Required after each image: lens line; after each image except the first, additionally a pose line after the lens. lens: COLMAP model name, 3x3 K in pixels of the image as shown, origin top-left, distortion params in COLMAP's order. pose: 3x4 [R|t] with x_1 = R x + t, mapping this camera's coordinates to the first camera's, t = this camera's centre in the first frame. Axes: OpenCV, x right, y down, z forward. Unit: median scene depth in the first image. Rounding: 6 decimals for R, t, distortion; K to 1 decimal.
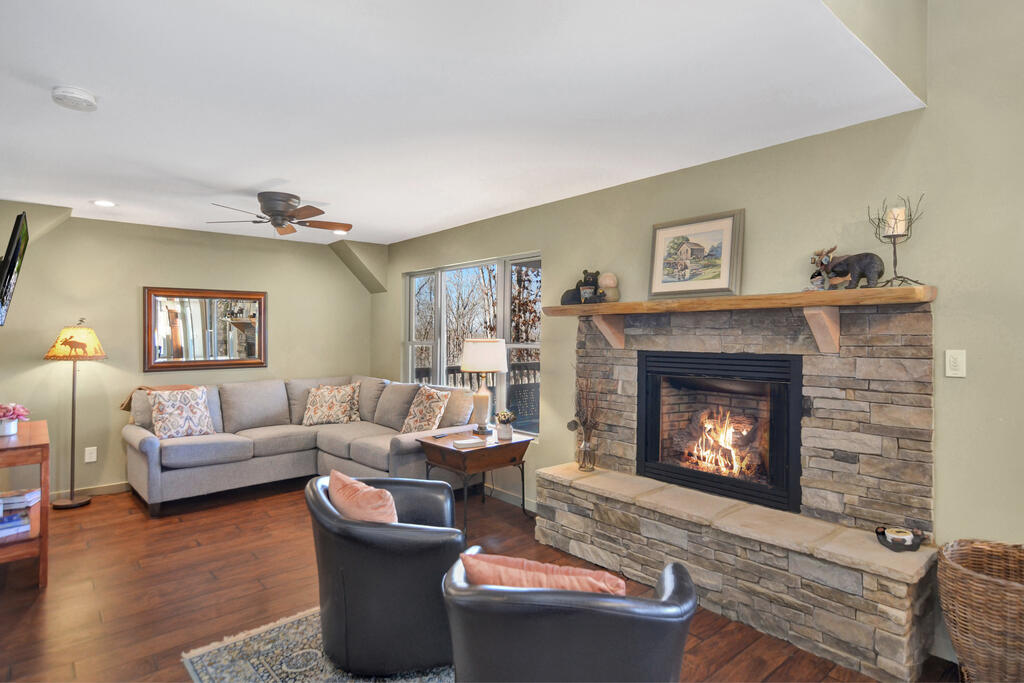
lens RADIAL K [[549.0, 0, 507.8], [0, 549.0, 332.2], [0, 0, 1]] dist [0.000916, -0.000069]
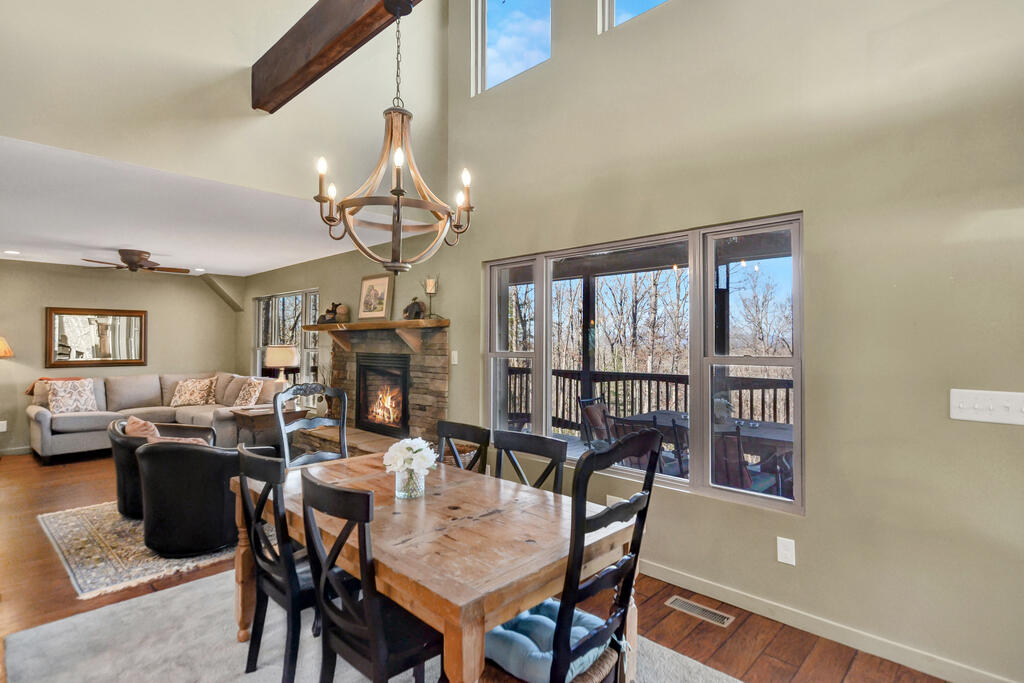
lens RADIAL K [[512.9, 0, 510.1], [0, 512.9, 340.6], [0, 0, 1]] dist [0.002832, 0.001483]
pose [[0.995408, 0.006785, 0.095480, 0.496492], [-0.006394, 0.999970, -0.004407, 0.000713], [-0.095508, 0.003776, 0.995422, -0.531426]]
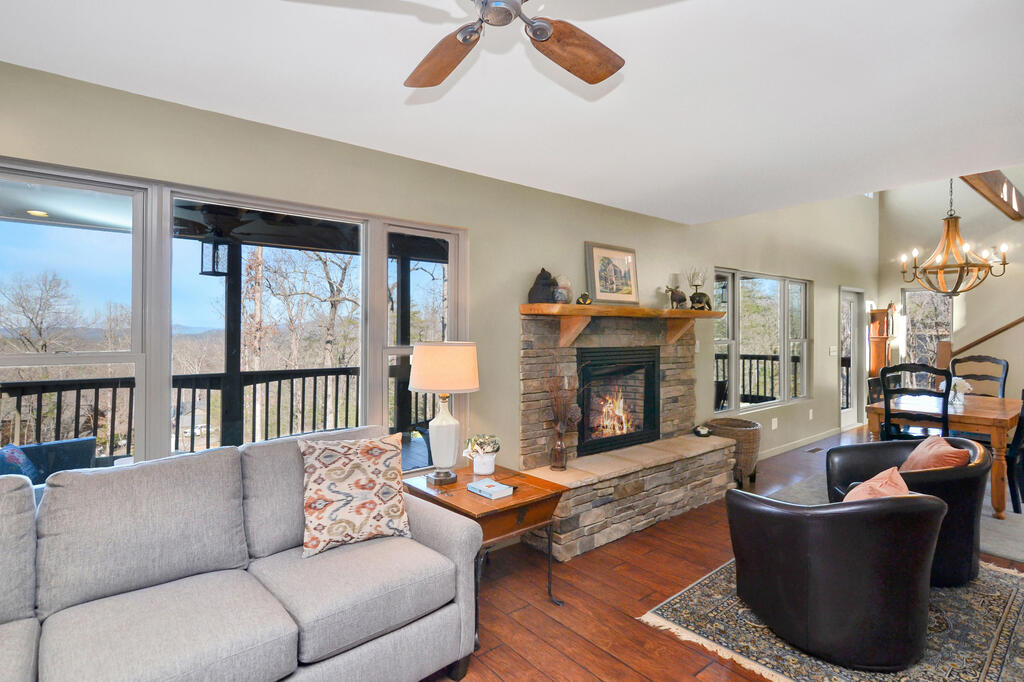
lens RADIAL K [[512.9, 0, 508.3], [0, 512.9, 338.0], [0, 0, 1]] dist [0.002832, 0.001483]
pose [[0.020571, -0.003200, 0.999783, -0.732794], [0.002367, 0.999992, 0.003152, 0.007933], [-0.999786, 0.002301, 0.020578, 0.993556]]
